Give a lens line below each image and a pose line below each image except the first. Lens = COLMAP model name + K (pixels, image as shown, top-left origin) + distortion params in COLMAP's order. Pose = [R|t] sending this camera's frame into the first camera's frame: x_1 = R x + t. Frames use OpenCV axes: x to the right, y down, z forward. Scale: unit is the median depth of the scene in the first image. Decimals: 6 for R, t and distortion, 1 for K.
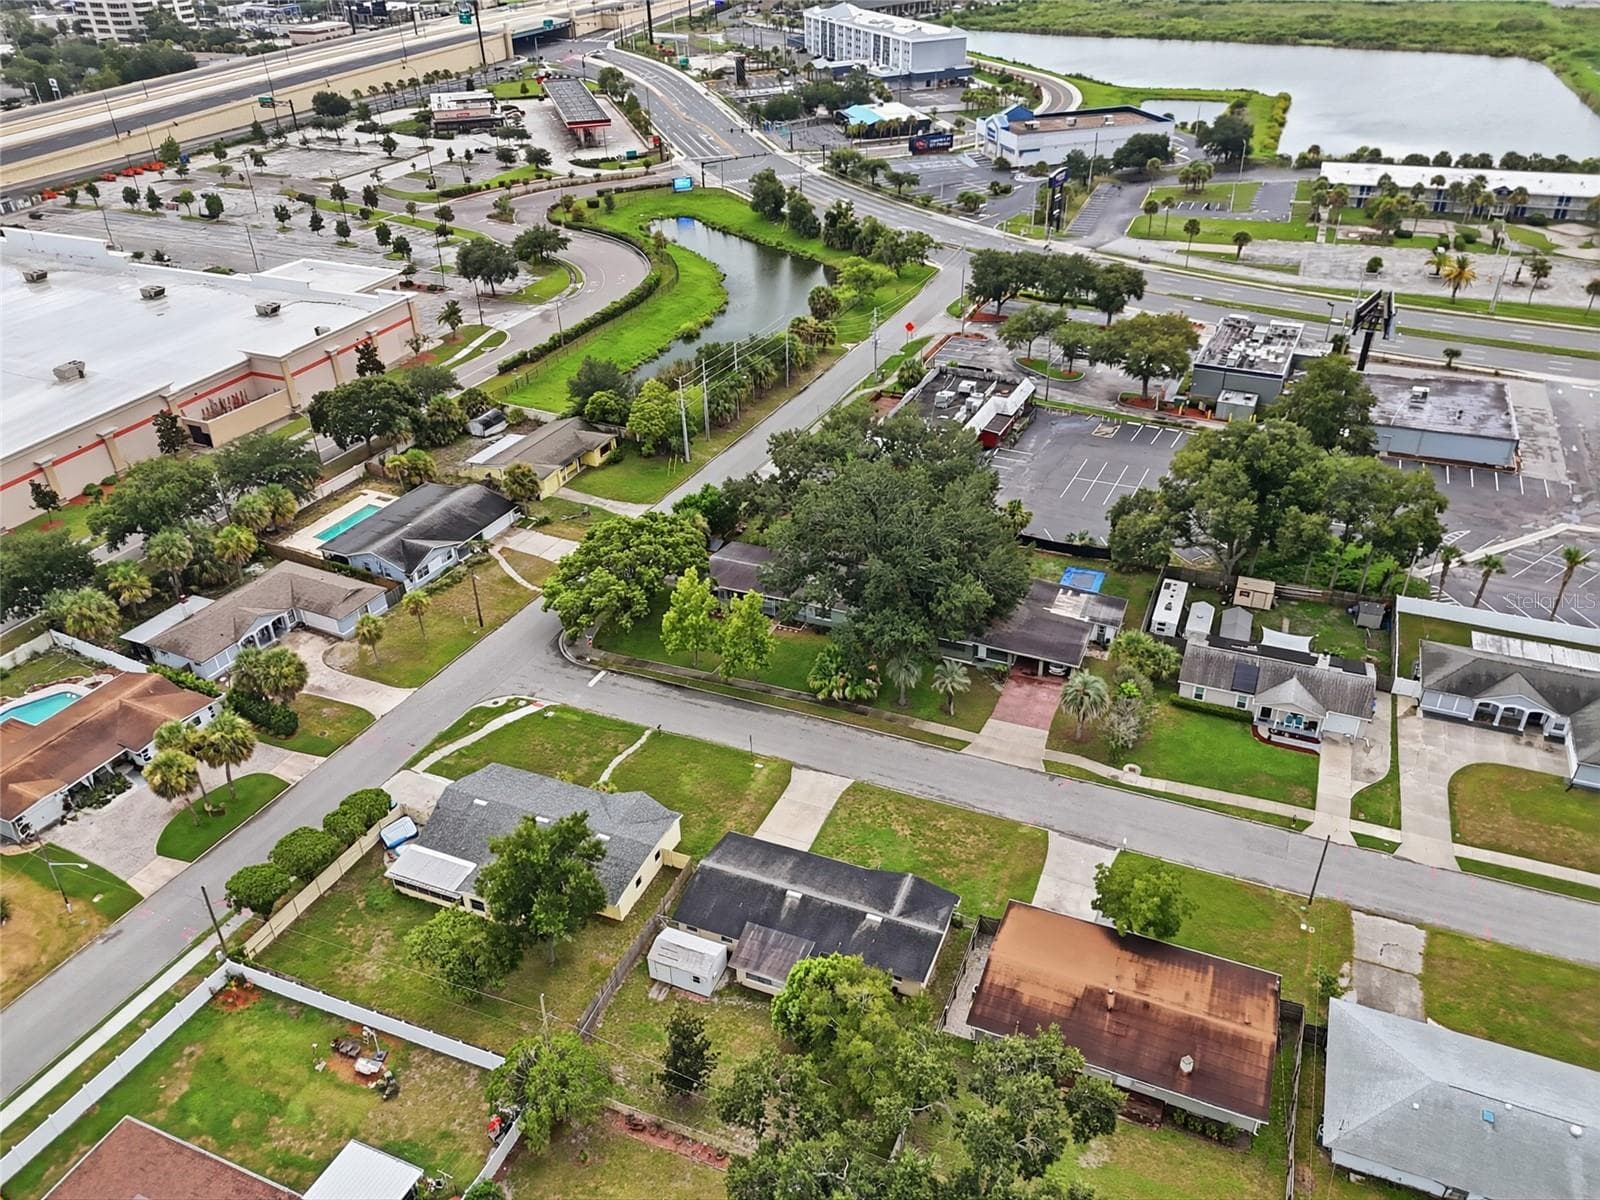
lens RADIAL K [[1202.3, 0, 800.0], [0, 1202.3, 600.0], [0, 0, 1]] dist [0.027219, -0.012114]
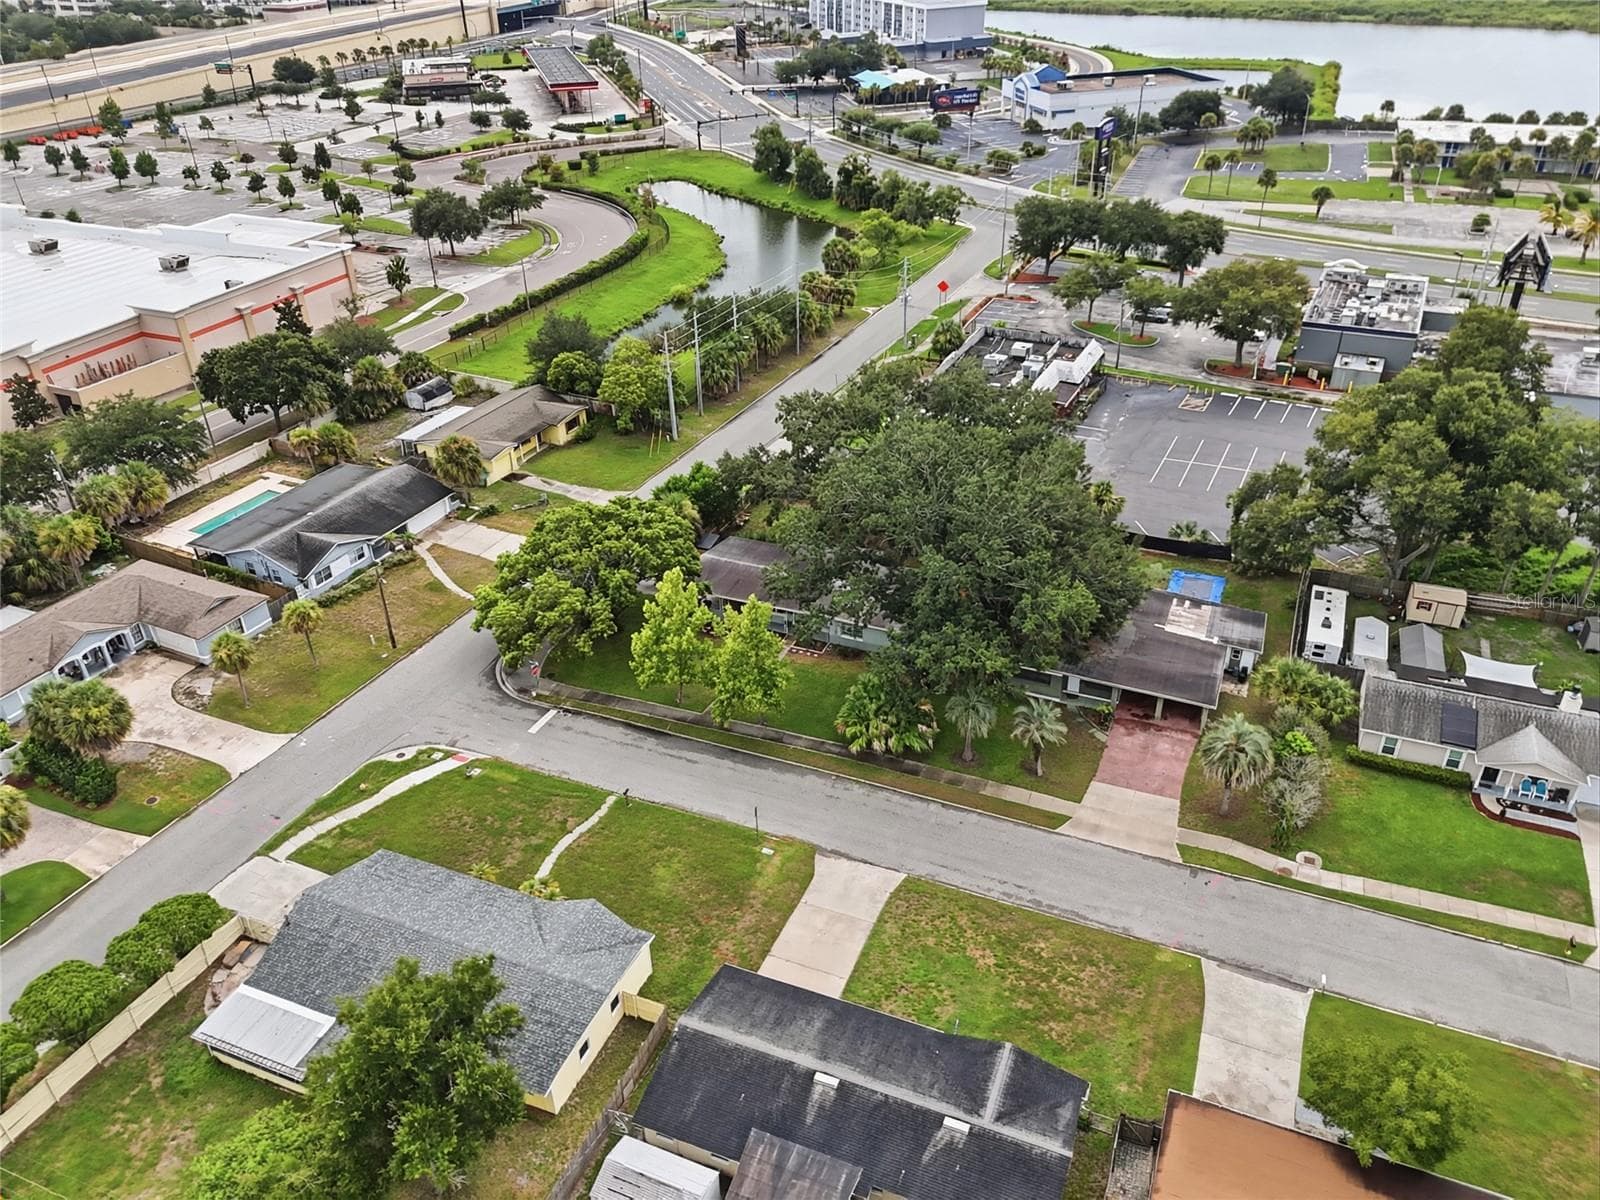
lens RADIAL K [[1202.3, 0, 800.0], [0, 1202.3, 600.0], [0, 0, 1]] dist [0.027219, -0.012114]
pose [[0.999998, 0.001873, 0.001178, -0.011009], [-0.001861, 0.999946, -0.010255, -0.000333], [-0.001197, 0.010252, 0.999947, 0.200268]]
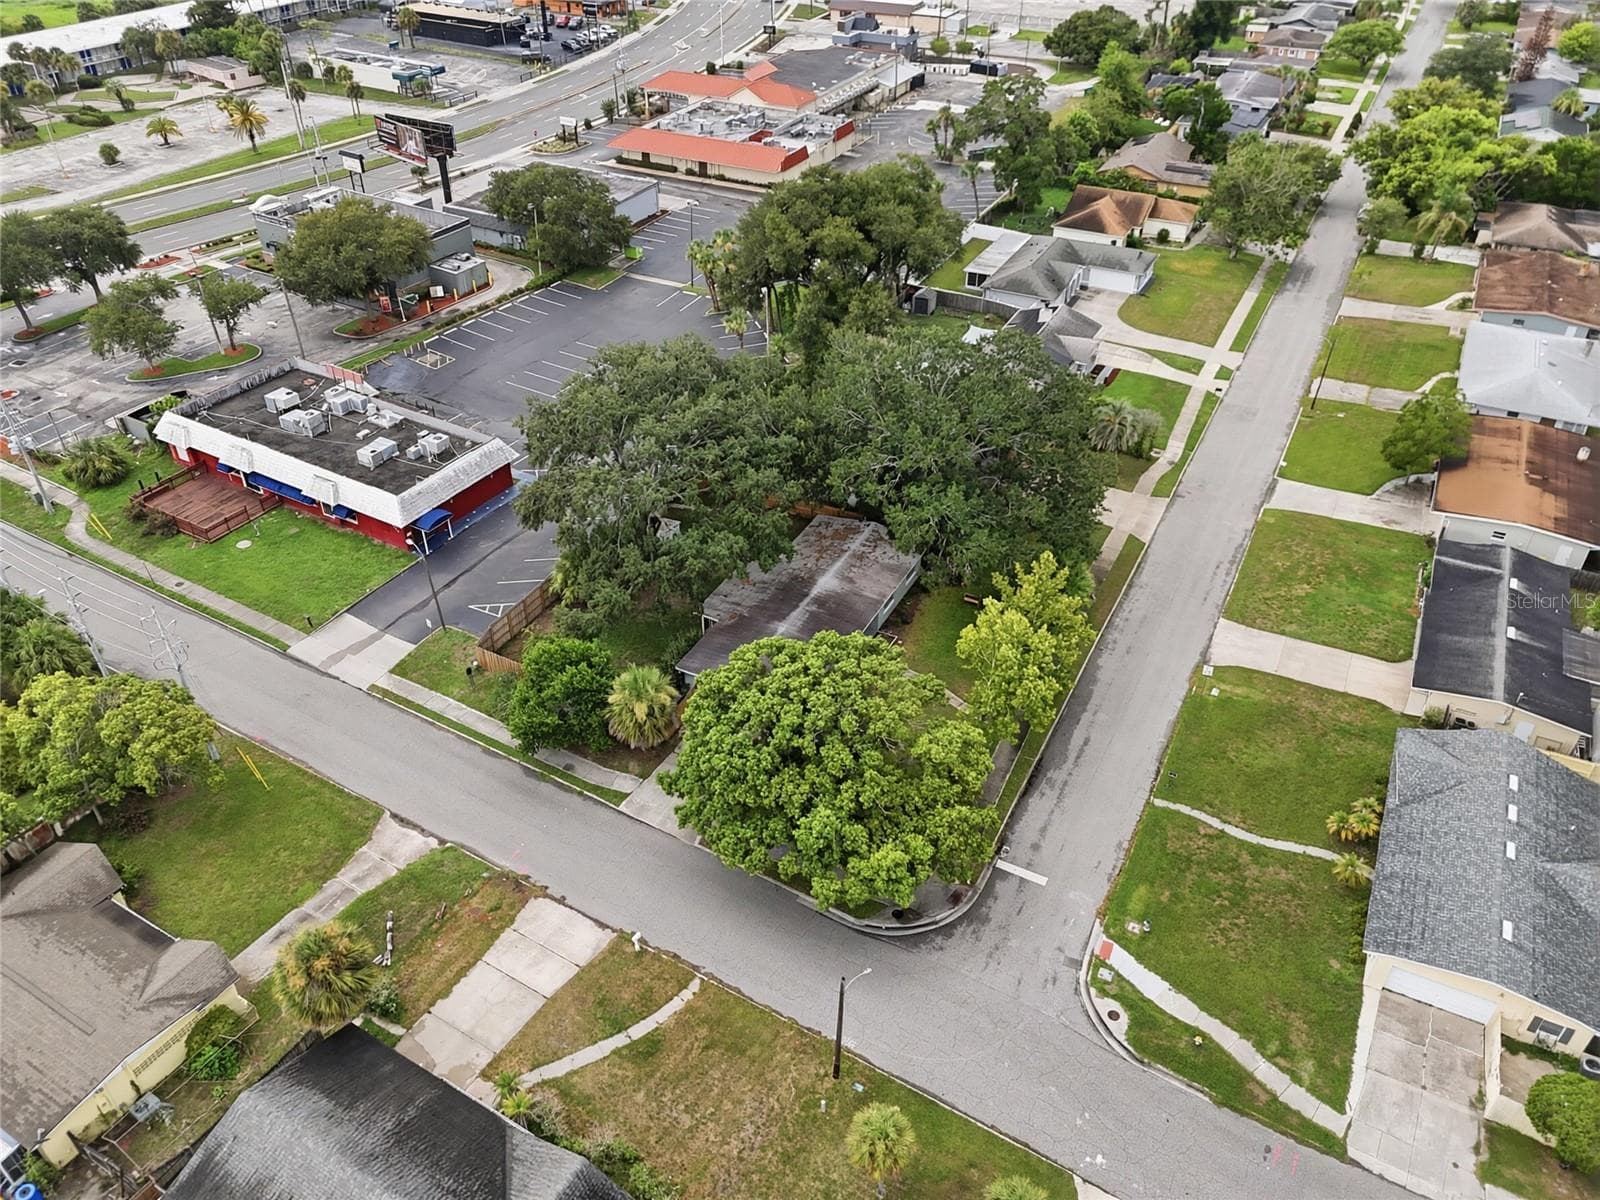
lens RADIAL K [[1202.3, 0, 800.0], [0, 1202.3, 600.0], [0, 0, 1]] dist [0.027219, -0.012114]
pose [[0.070658, -0.560319, 0.825257, -0.424113], [0.525261, 0.724232, 0.446754, -0.247686], [-0.848002, 0.401909, 0.345487, 0.623010]]
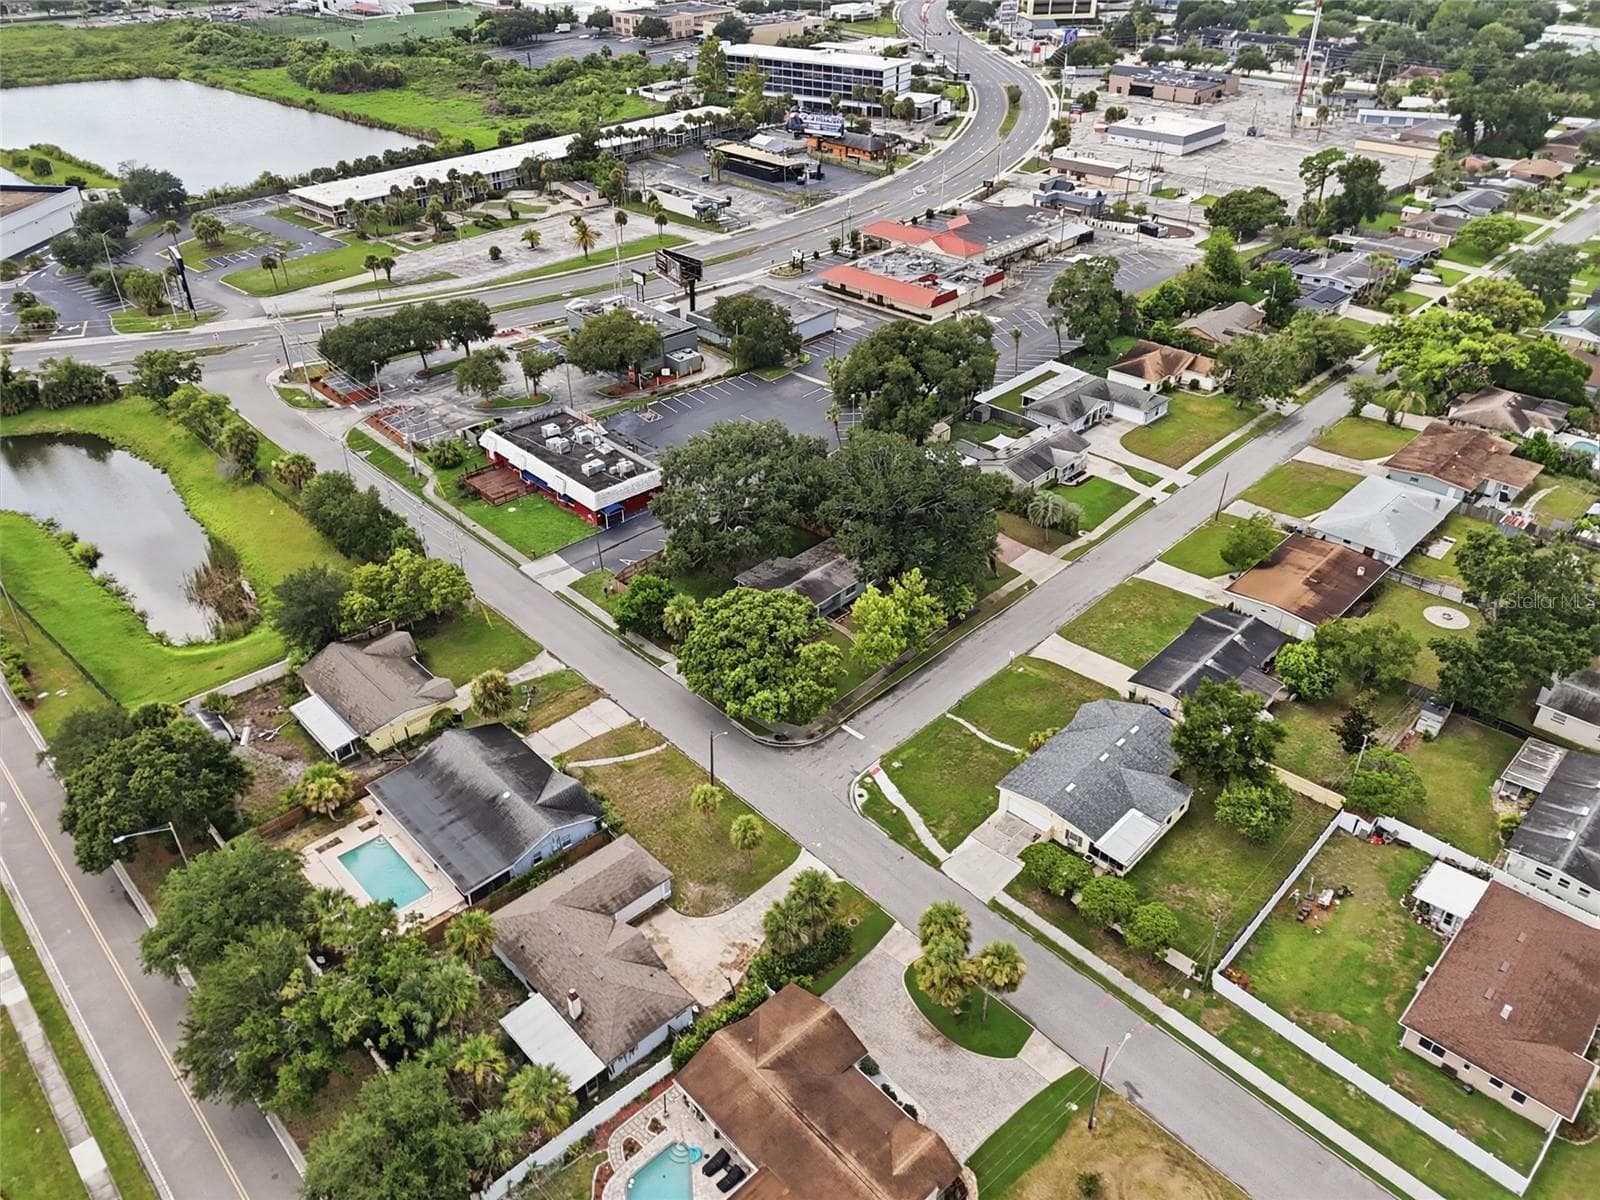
lens RADIAL K [[1202.3, 0, 800.0], [0, 1202.3, 600.0], [0, 0, 1]] dist [0.027219, -0.012114]
pose [[0.345781, -0.483258, 0.804299, -0.712262], [0.489212, 0.824301, 0.284956, -0.254945], [-0.800692, 0.294940, 0.521443, 0.343611]]
